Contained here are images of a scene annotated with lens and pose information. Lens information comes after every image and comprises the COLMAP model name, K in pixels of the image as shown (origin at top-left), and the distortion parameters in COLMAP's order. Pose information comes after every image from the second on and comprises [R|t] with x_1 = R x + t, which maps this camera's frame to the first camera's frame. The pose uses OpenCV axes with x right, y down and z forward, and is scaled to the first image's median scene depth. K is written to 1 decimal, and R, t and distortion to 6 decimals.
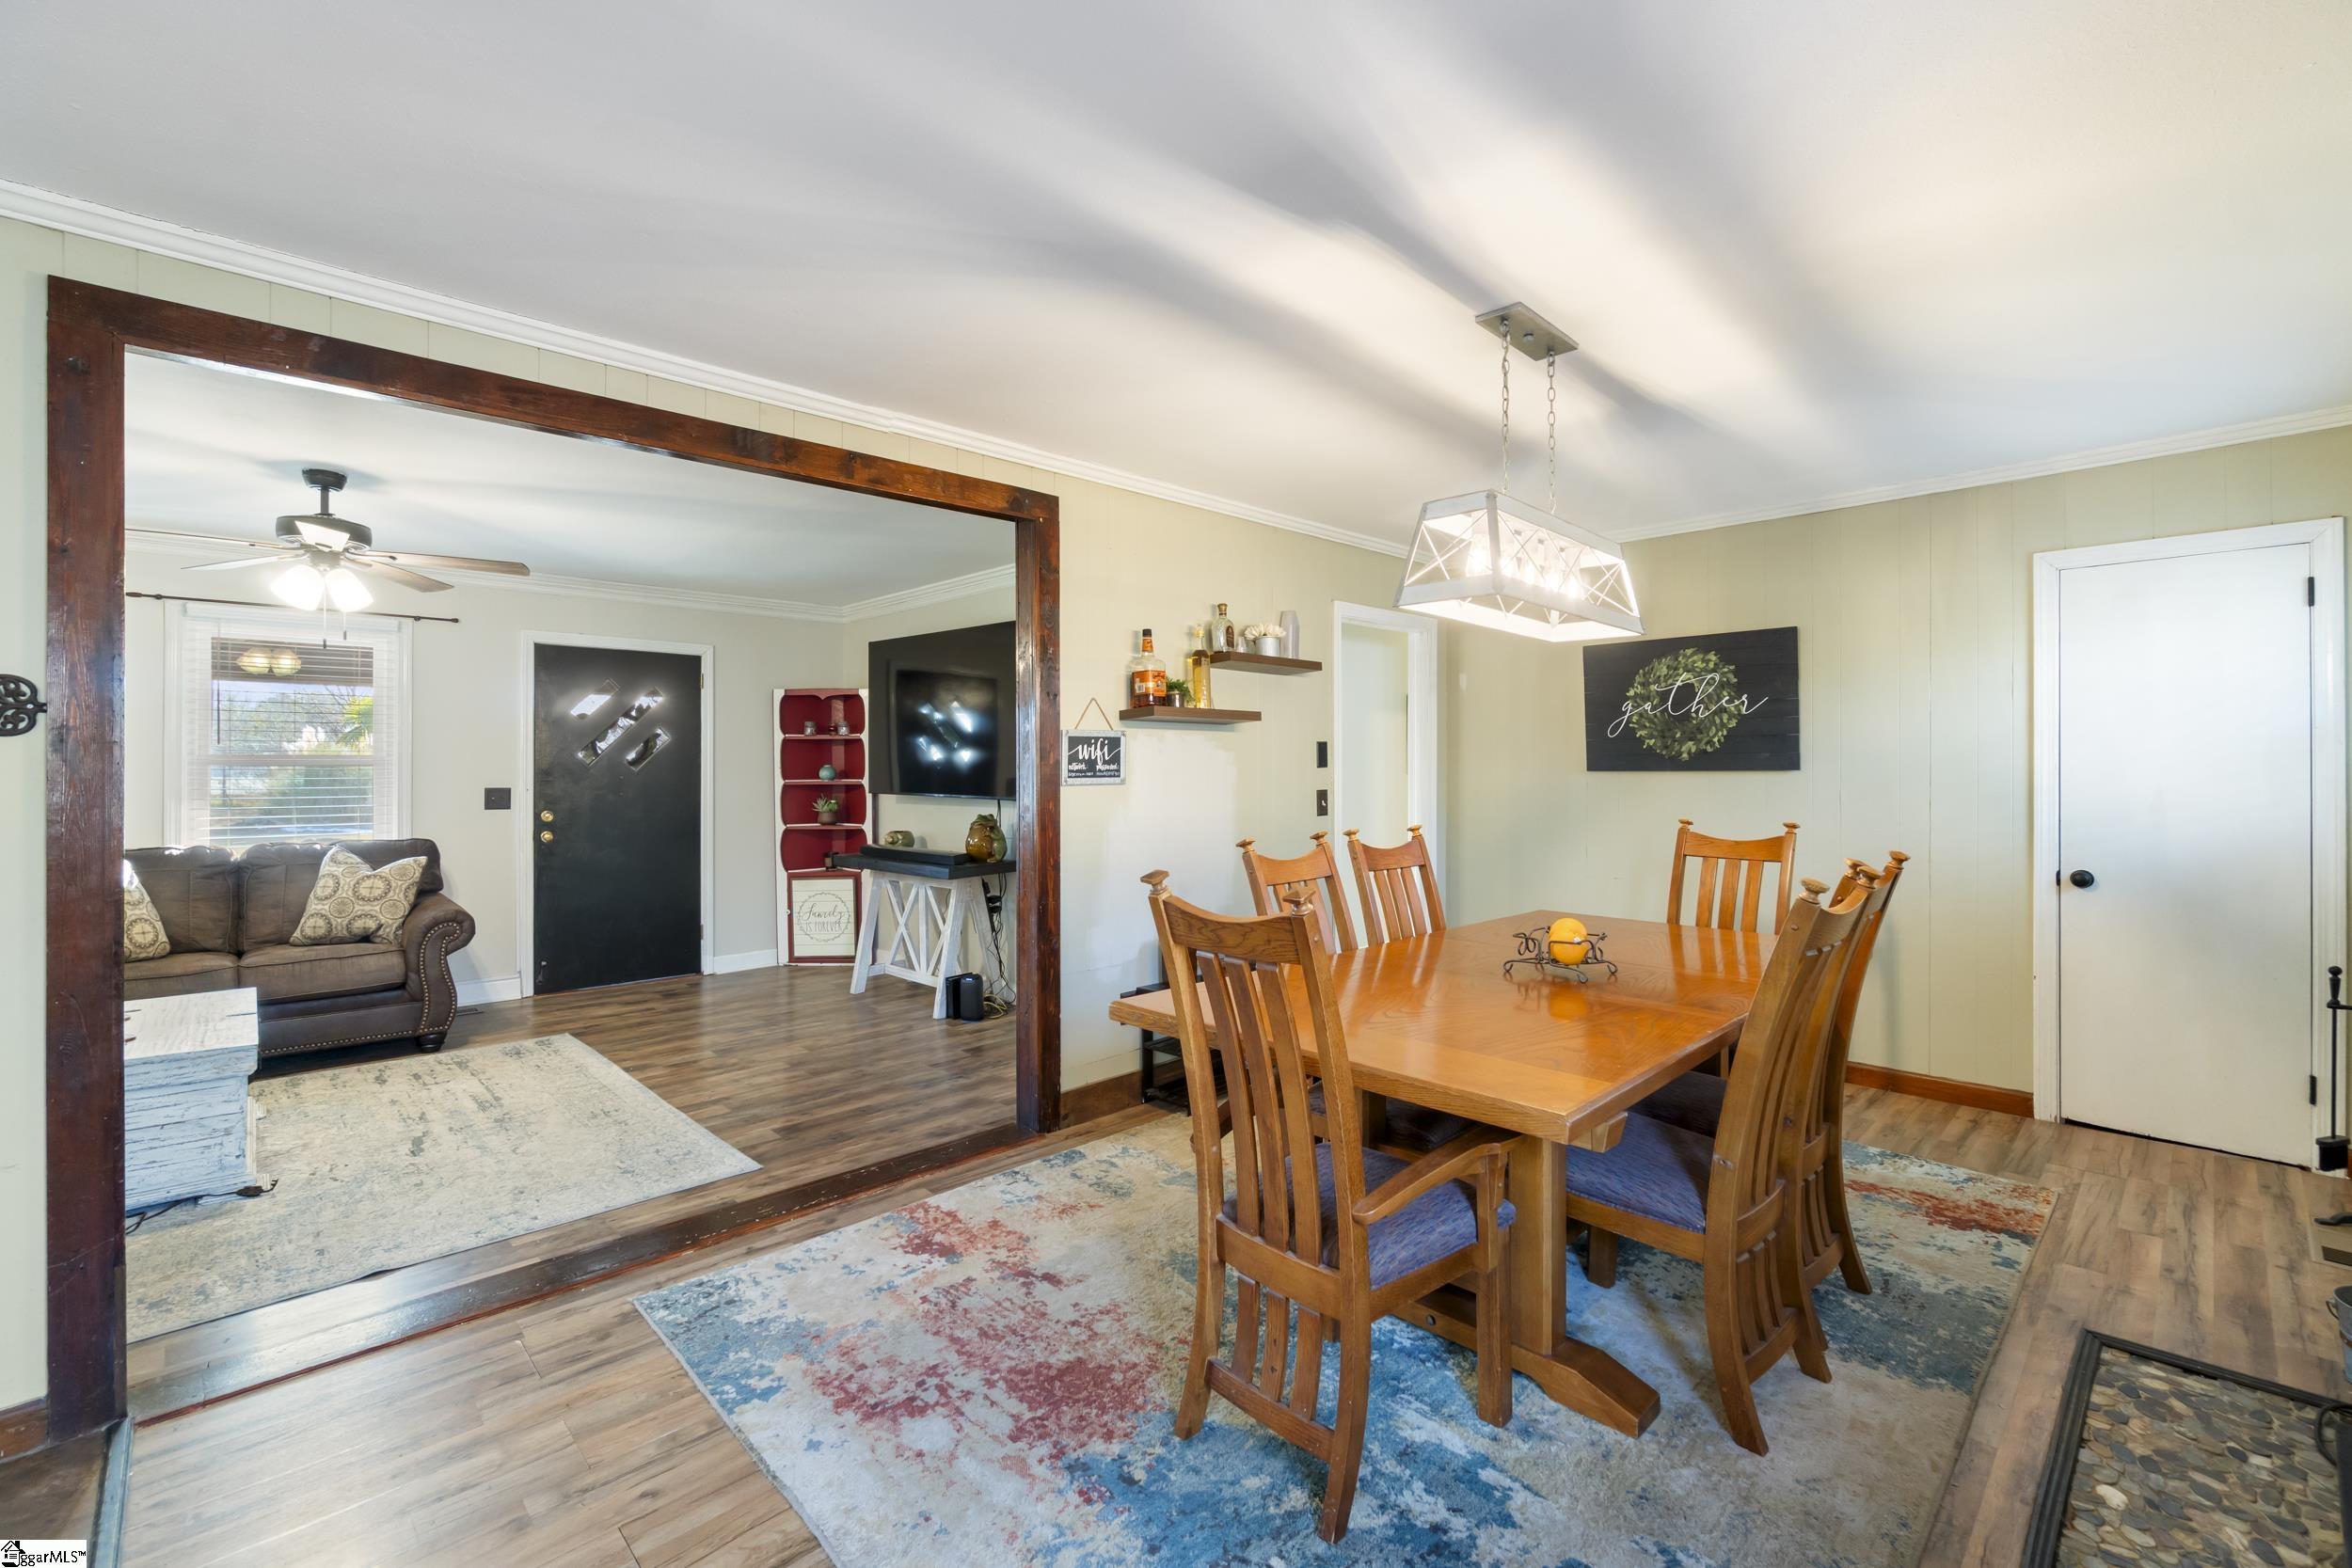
lens RADIAL K [[1017.1, 0, 1163.8], [0, 1017.1, 764.4], [0, 0, 1]] dist [-0.002773, -0.000324]
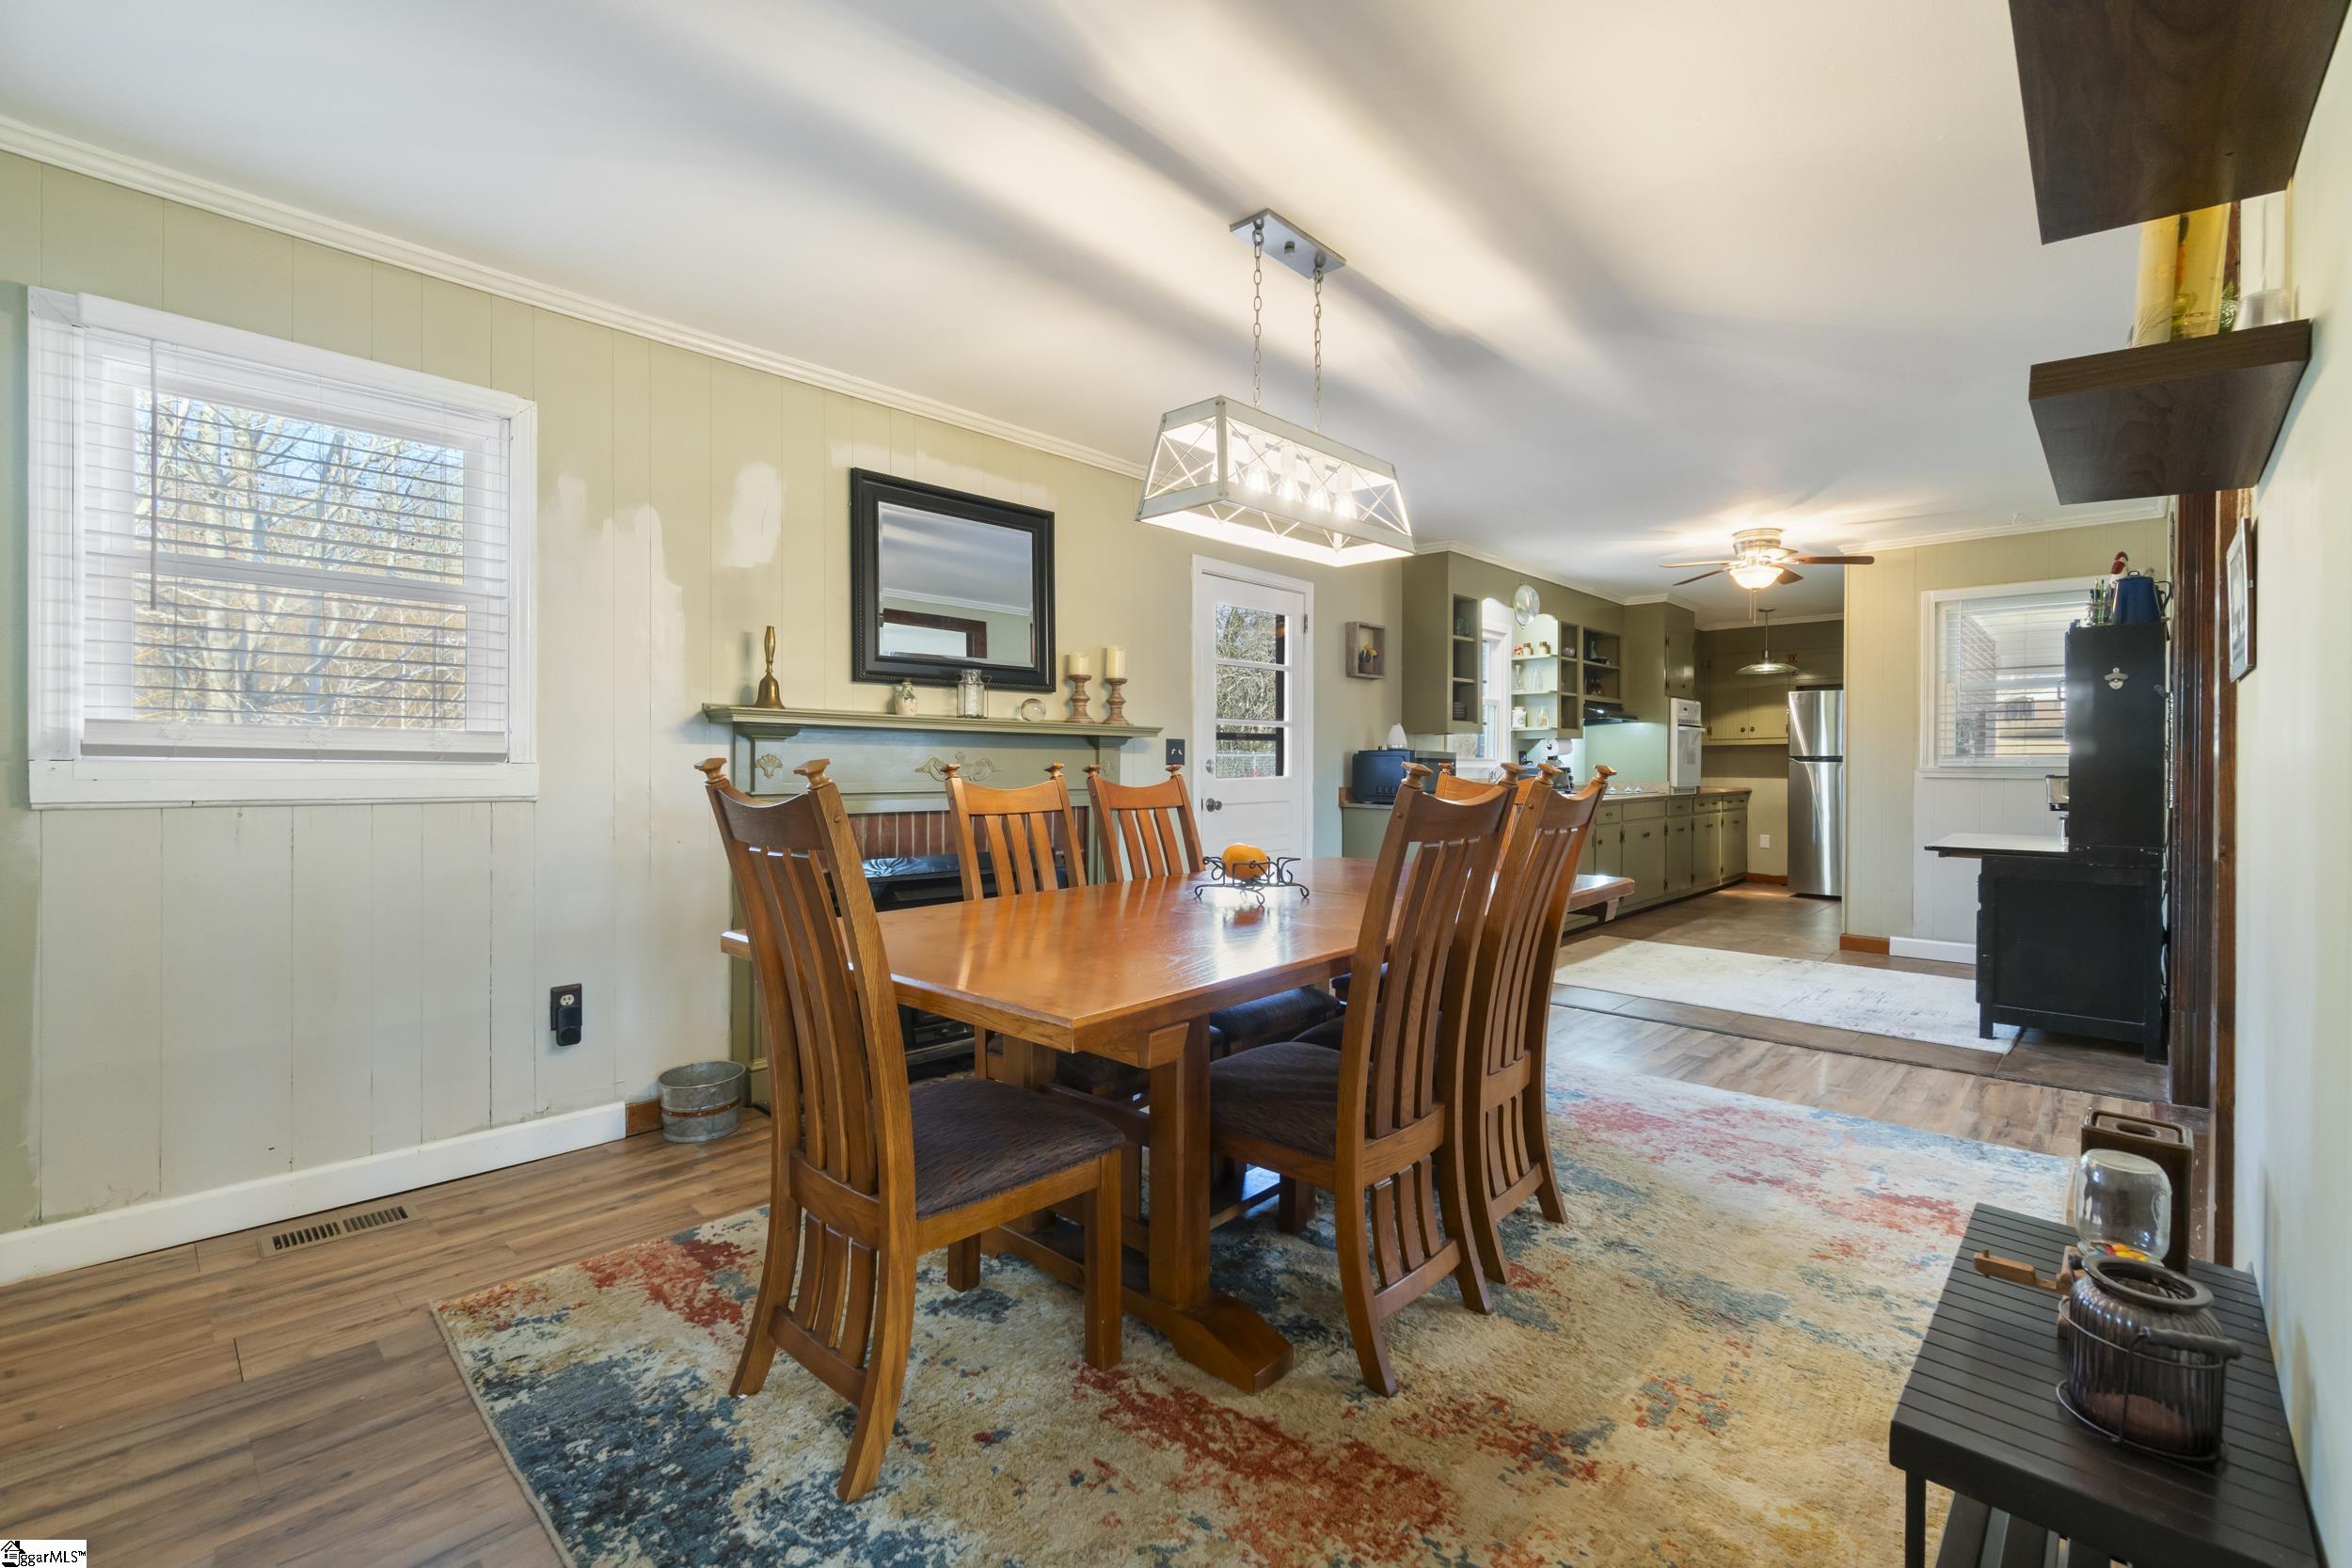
lens RADIAL K [[1017.1, 0, 1163.8], [0, 1017.1, 764.4], [0, 0, 1]] dist [-0.002773, -0.000324]
pose [[-0.999206, -0.005466, -0.039463, 0.451813], [-0.005533, 0.999983, 0.001587, 0.068969], [0.039454, 0.001804, -0.999220, 1.732629]]
